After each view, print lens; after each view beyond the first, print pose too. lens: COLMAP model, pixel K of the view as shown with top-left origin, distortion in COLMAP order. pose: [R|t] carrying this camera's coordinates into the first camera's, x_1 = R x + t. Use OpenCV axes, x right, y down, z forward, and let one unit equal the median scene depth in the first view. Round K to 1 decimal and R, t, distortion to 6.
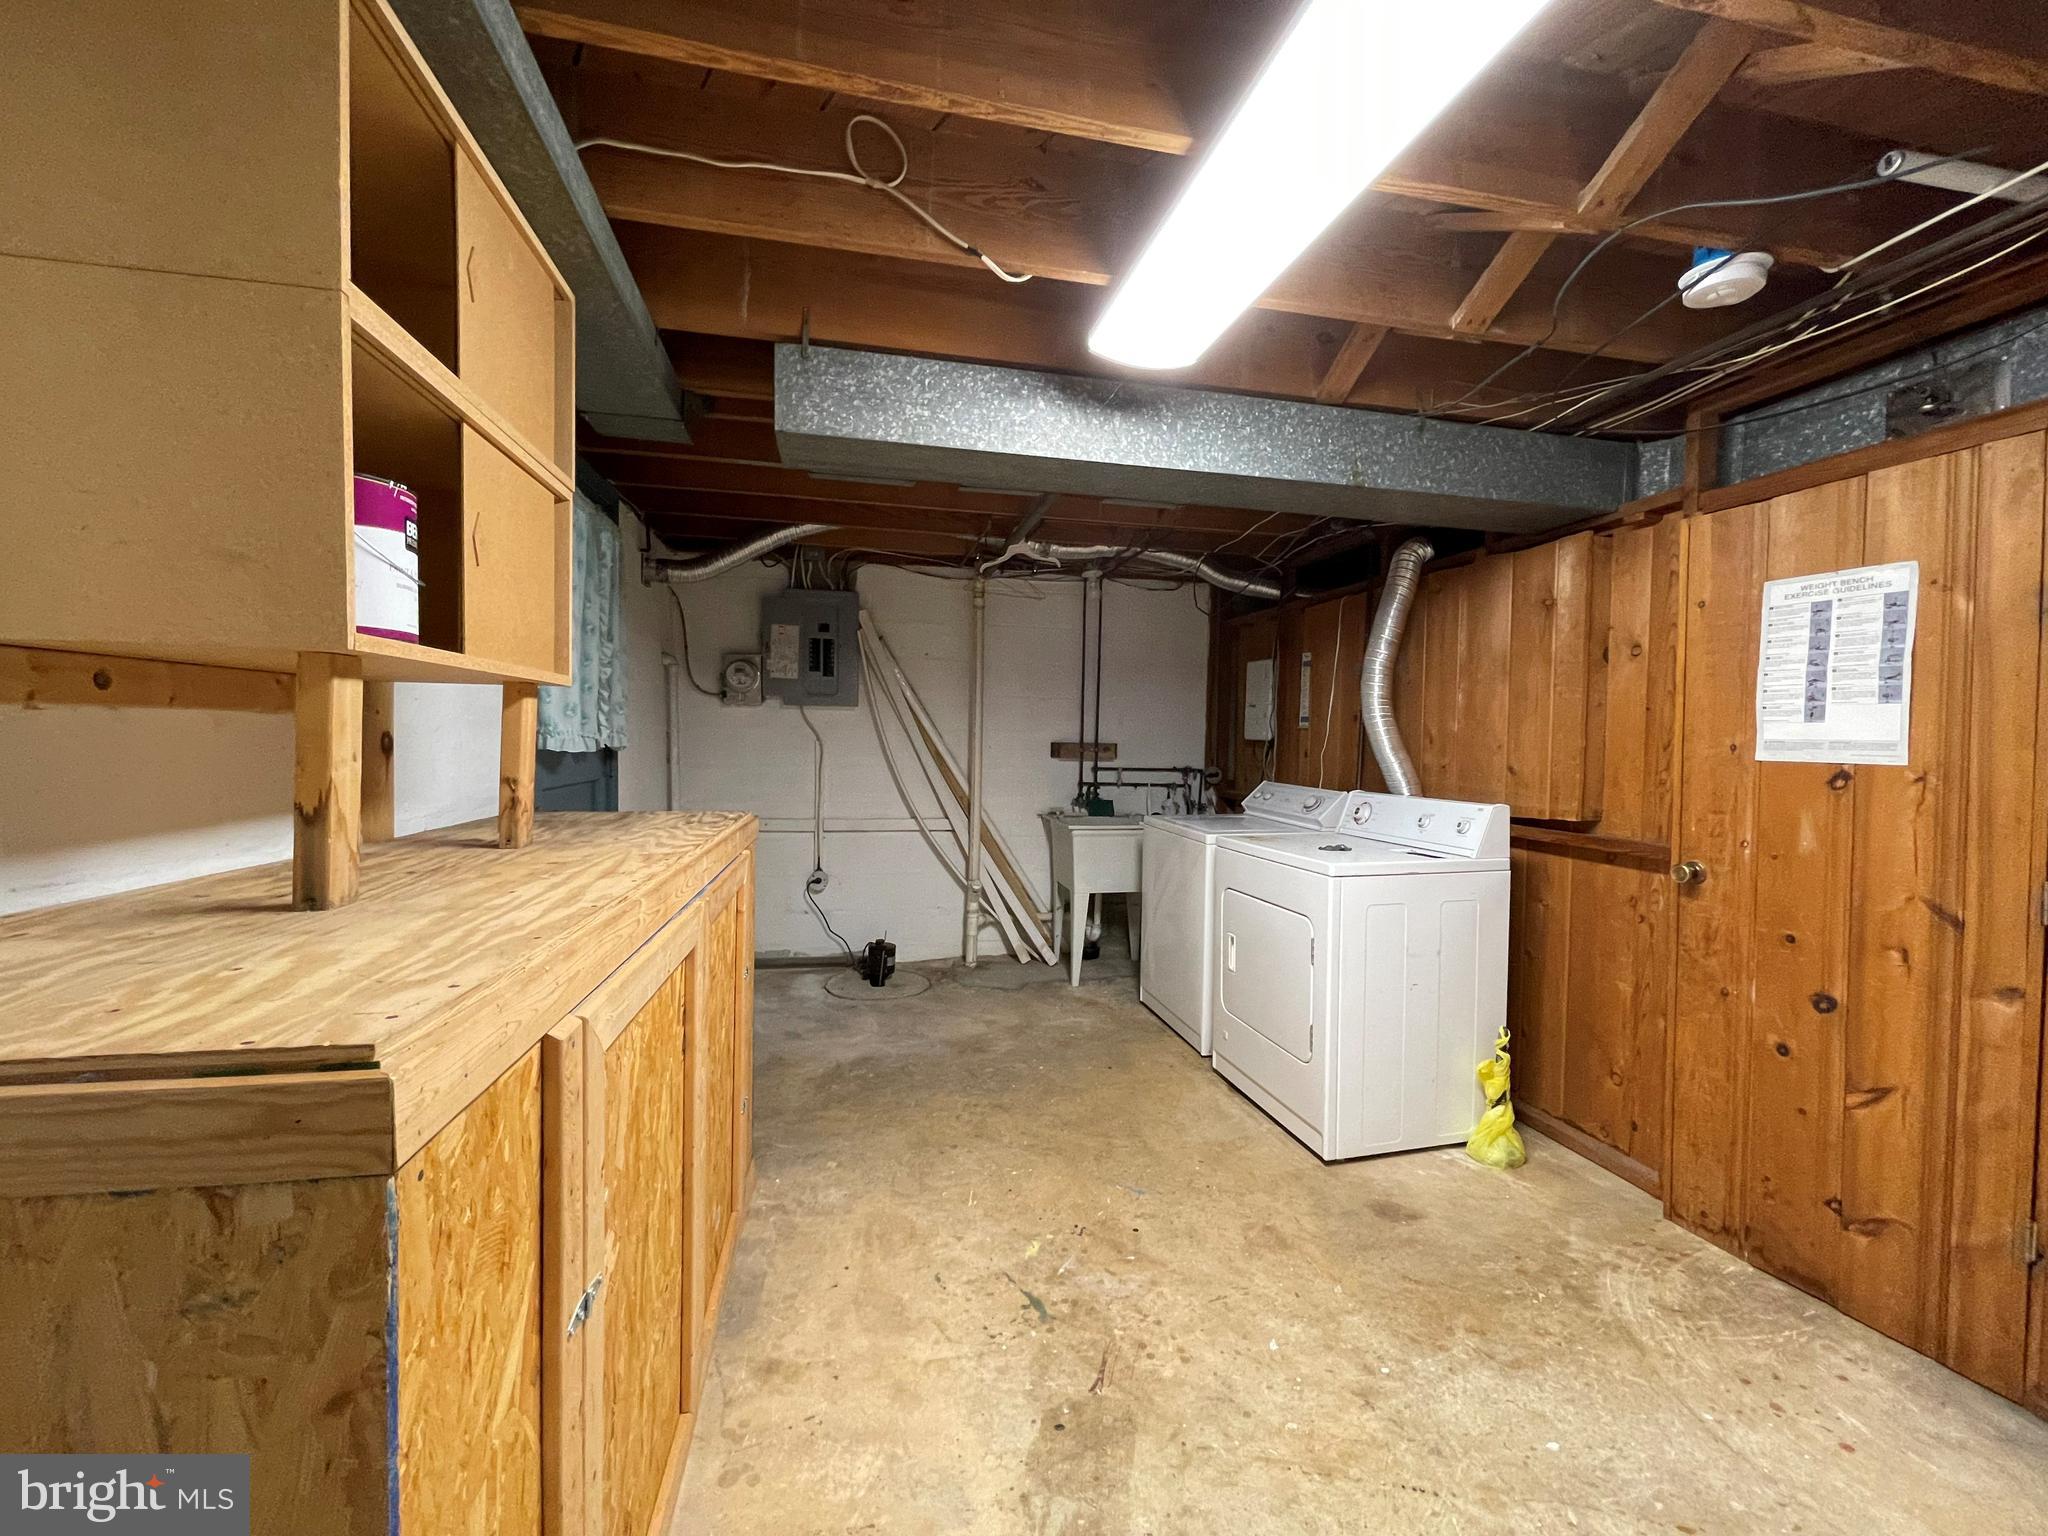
lens RADIAL K [[823.7, 0, 1029.8], [0, 823.7, 768.2], [0, 0, 1]] dist [-0.001628, -0.000468]
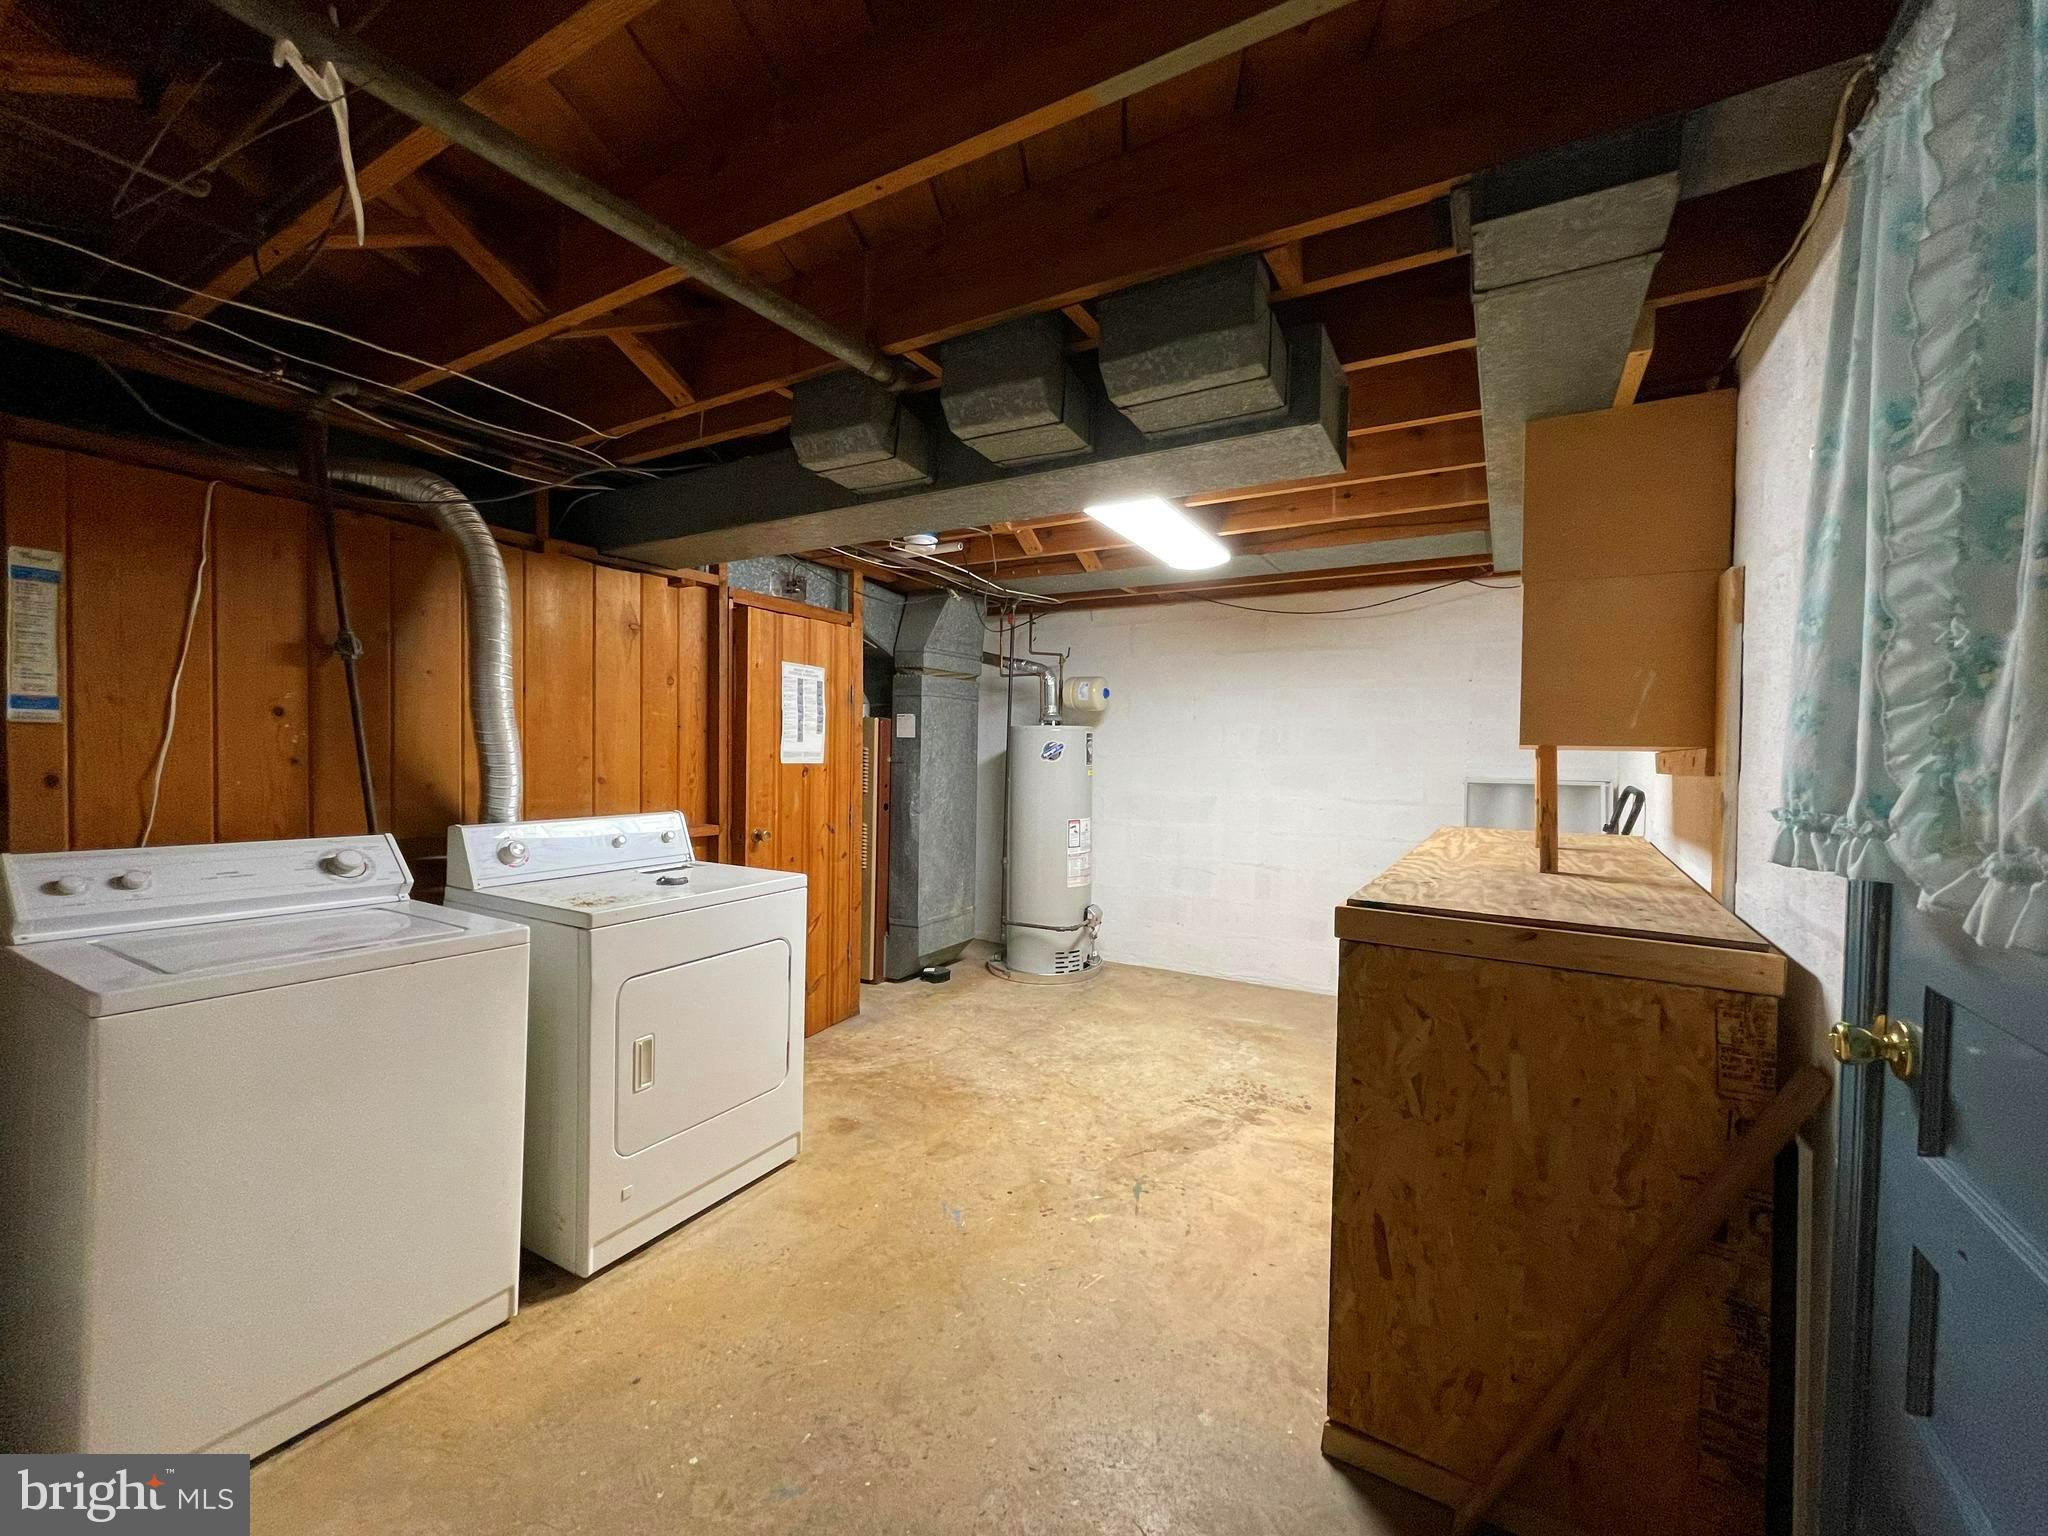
lens RADIAL K [[823.7, 0, 1029.8], [0, 823.7, 768.2], [0, 0, 1]] dist [-0.001628, -0.000468]
pose [[-0.725017, -0.046872, 0.687134, -0.739316], [-0.006667, 0.998112, 0.061051, -0.115906], [-0.688698, 0.039681, -0.723961, 2.019394]]
